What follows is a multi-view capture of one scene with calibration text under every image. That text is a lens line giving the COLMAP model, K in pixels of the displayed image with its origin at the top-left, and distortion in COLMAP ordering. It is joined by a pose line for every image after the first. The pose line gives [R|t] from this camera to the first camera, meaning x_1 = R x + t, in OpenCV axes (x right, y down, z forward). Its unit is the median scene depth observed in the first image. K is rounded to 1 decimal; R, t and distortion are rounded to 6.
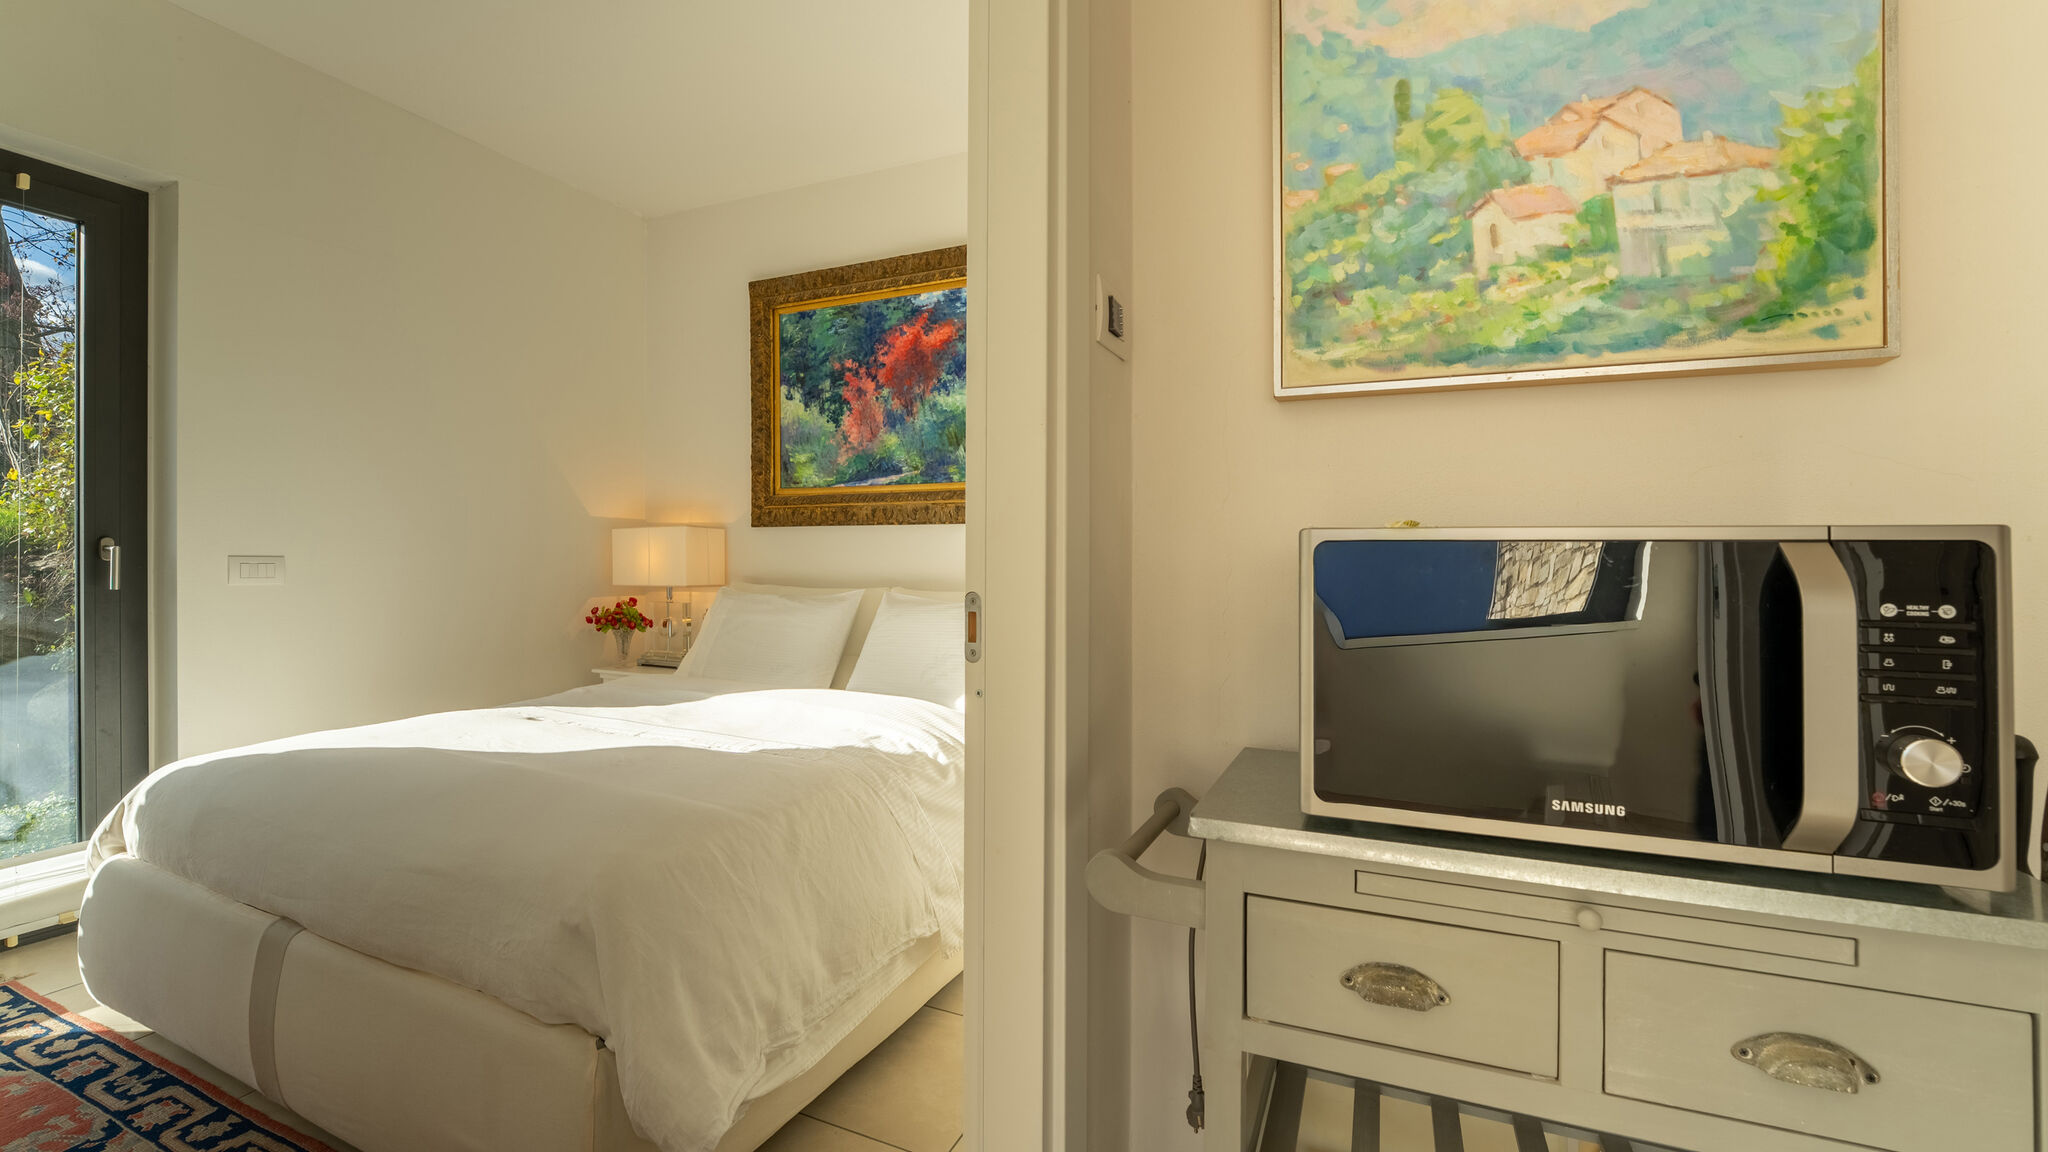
lens RADIAL K [[827.0, 0, 1021.2], [0, 827.0, 573.5], [0, 0, 1]] dist [-0.021612, 0.003831]
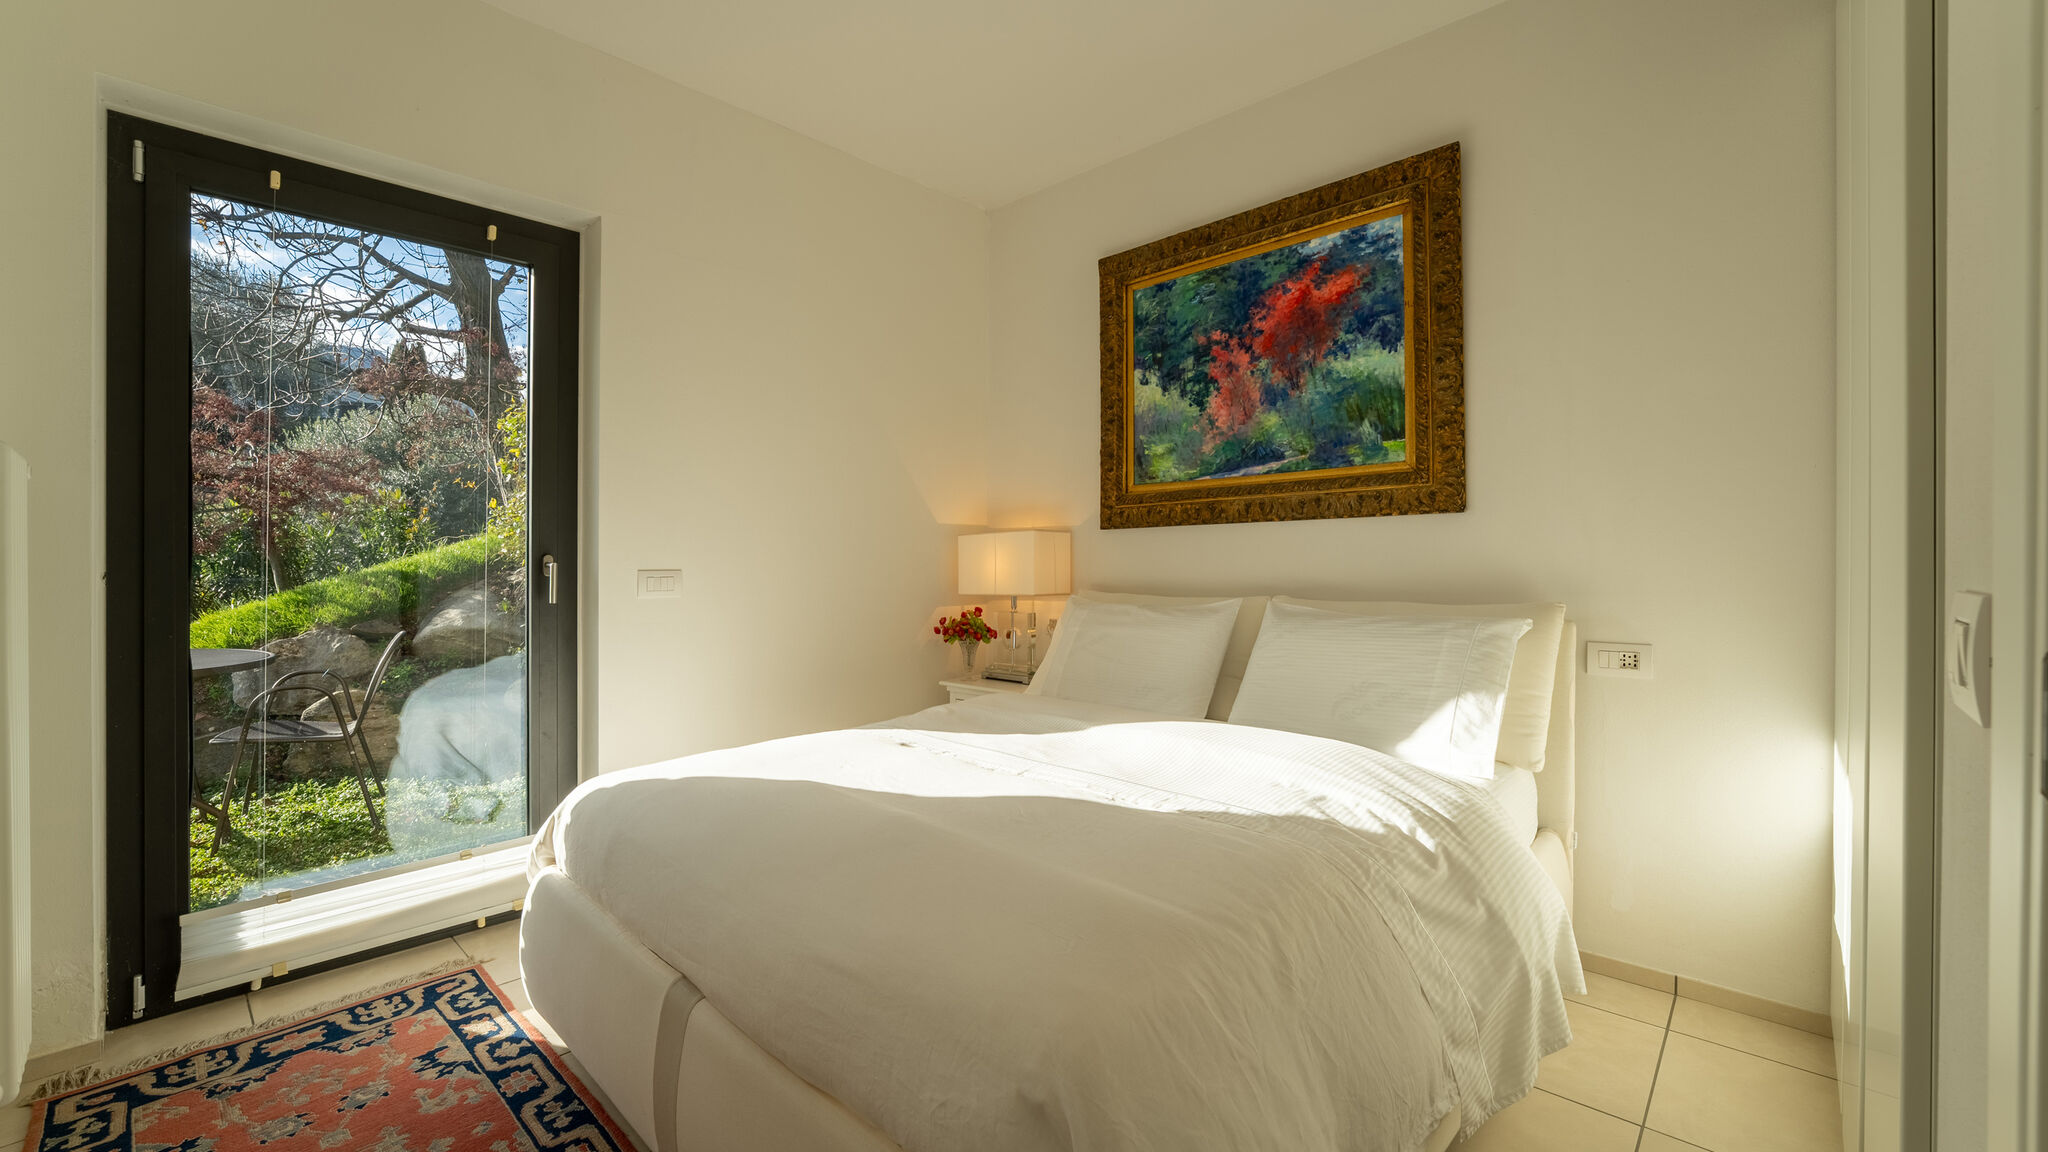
lens RADIAL K [[827.0, 0, 1006.7], [0, 827.0, 555.8], [0, 0, 1]] dist [-0.021612, 0.003831]
pose [[0.938641, -0.018923, -0.344376, -0.123657], [0.010207, 0.999581, -0.027103, -0.004641], [0.344745, 0.021925, 0.938440, 0.127220]]
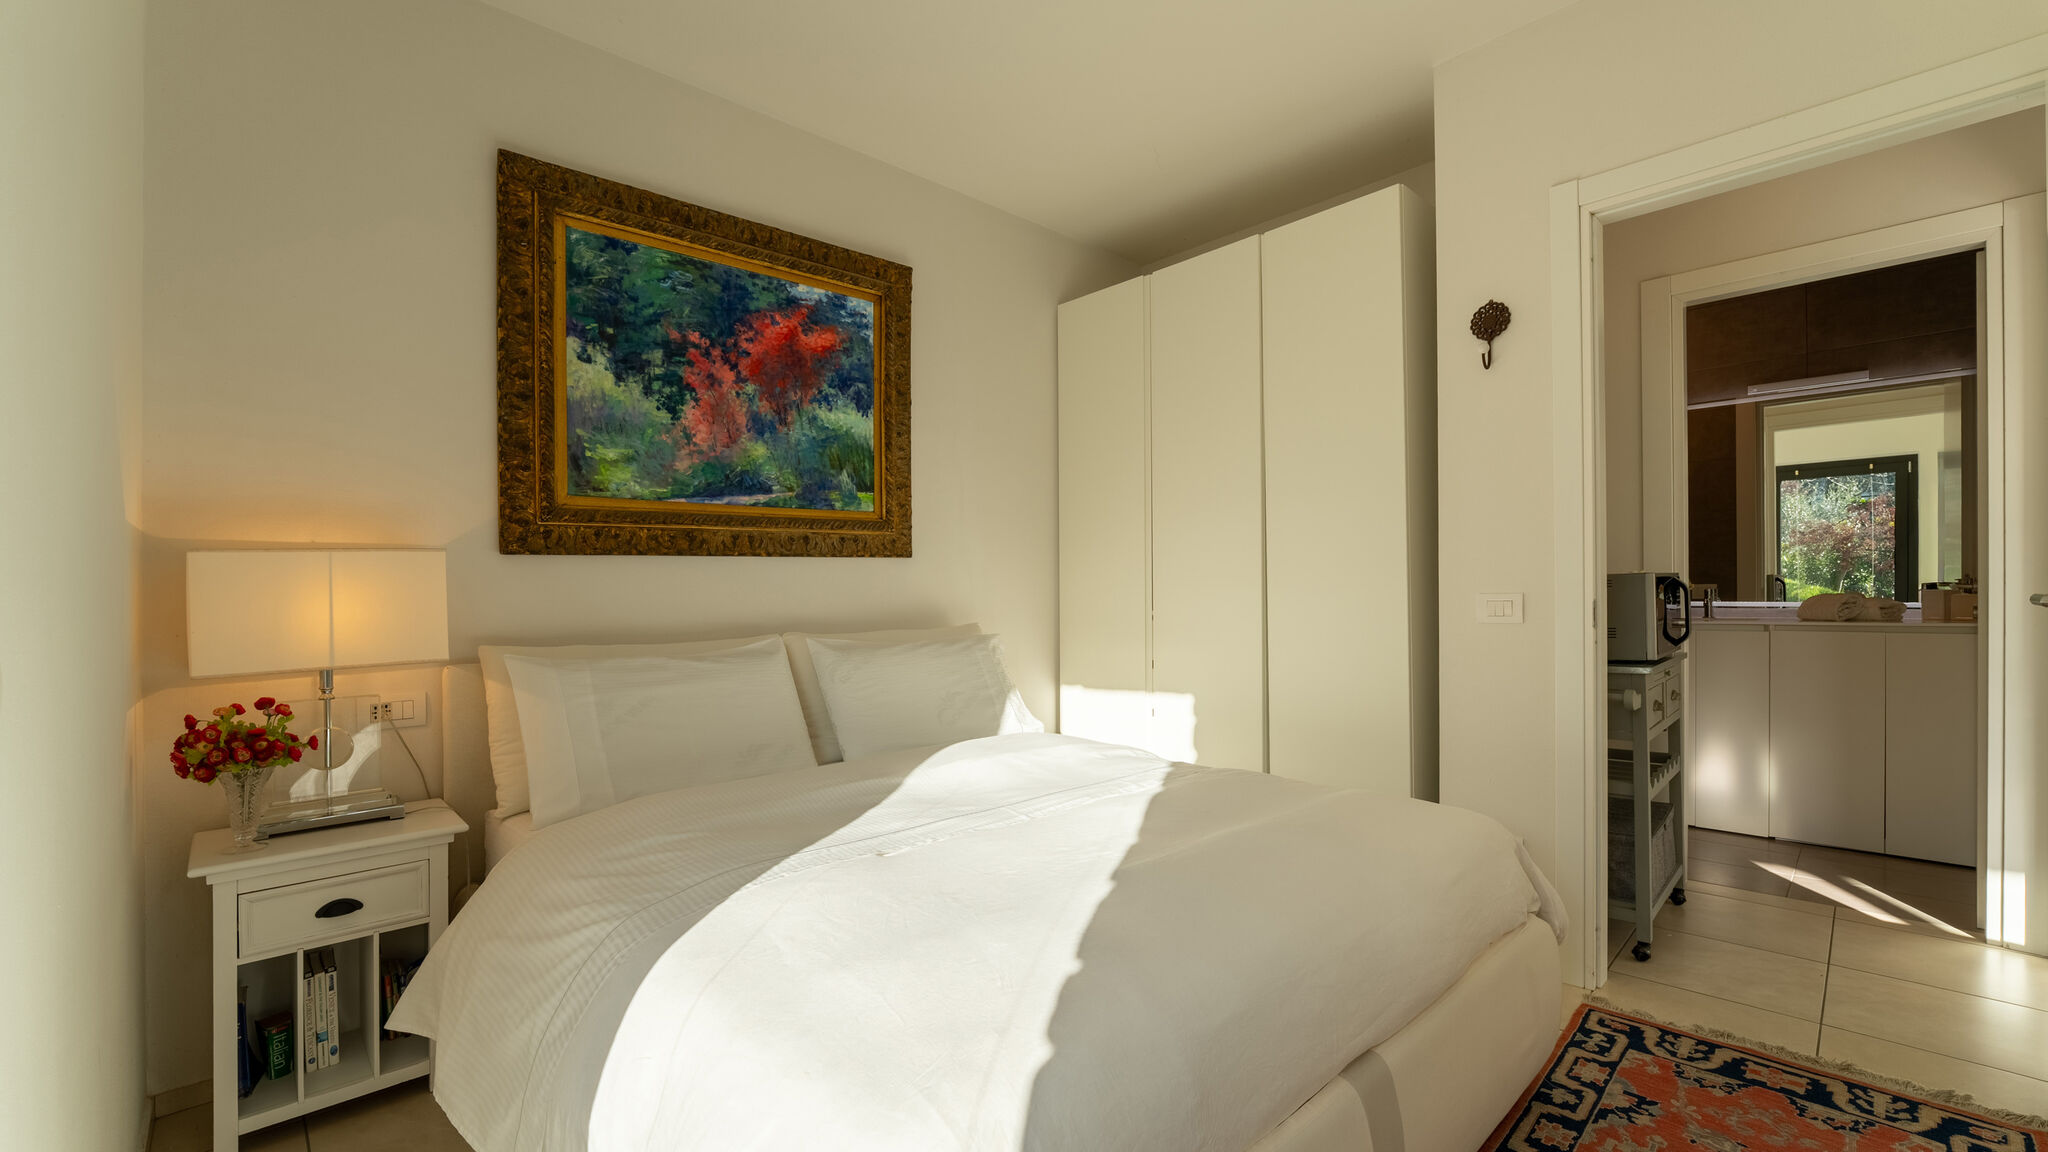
lens RADIAL K [[827.0, 0, 1072.4], [0, 827.0, 594.2], [0, 0, 1]] dist [-0.021612, 0.003831]
pose [[0.375847, -0.025028, 0.926344, -0.781724], [0.028200, 0.999481, 0.015562, -0.025992], [-0.926253, 0.020274, 0.376357, 0.418294]]
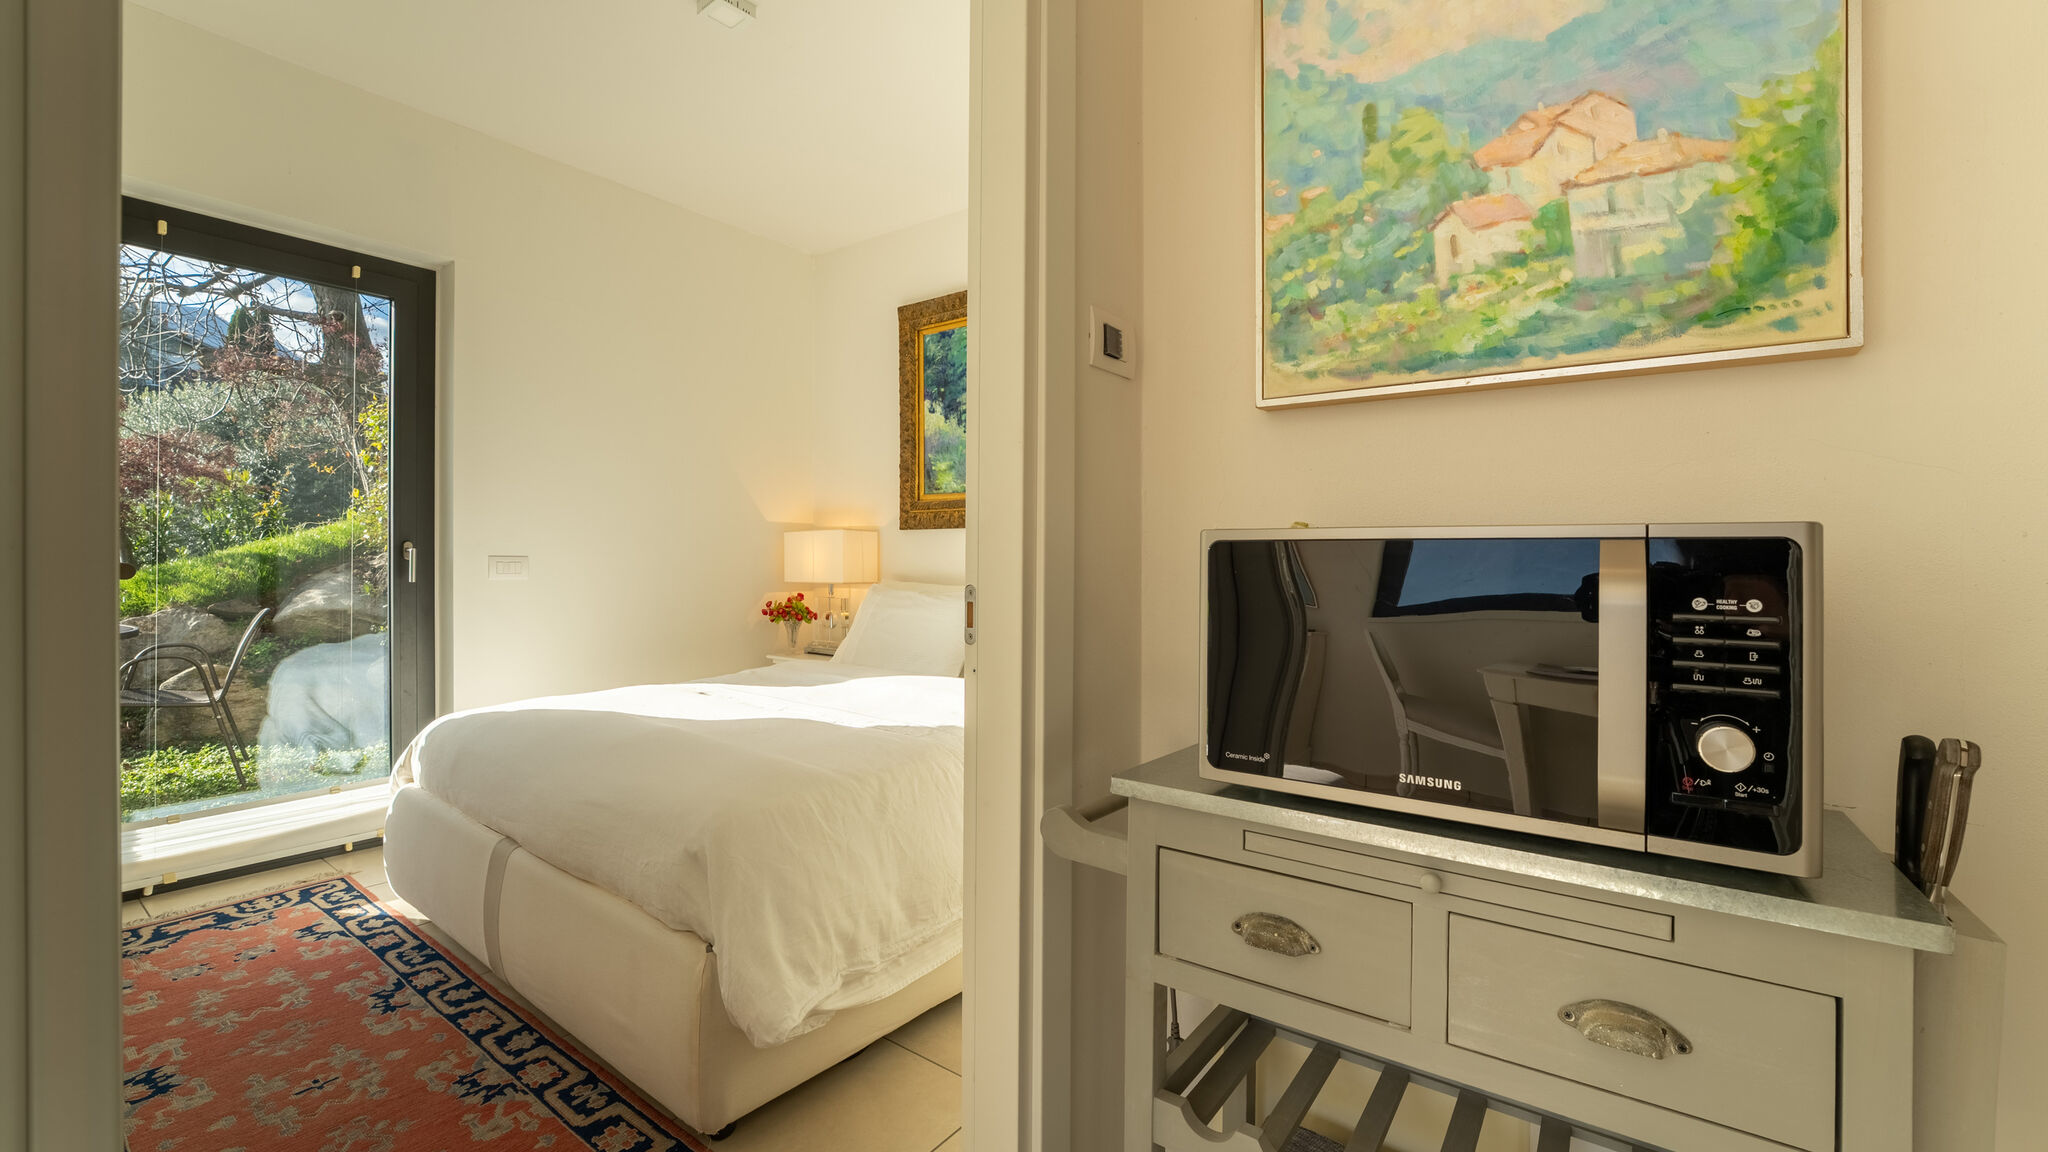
lens RADIAL K [[827.0, 0, 1017.5], [0, 827.0, 576.0], [0, 0, 1]] dist [-0.021612, 0.003831]
pose [[0.974802, 0.005829, -0.222995, 0.076983], [-0.005524, 0.999983, 0.001995, 0.002089], [0.223003, -0.000713, 0.974818, -0.039306]]
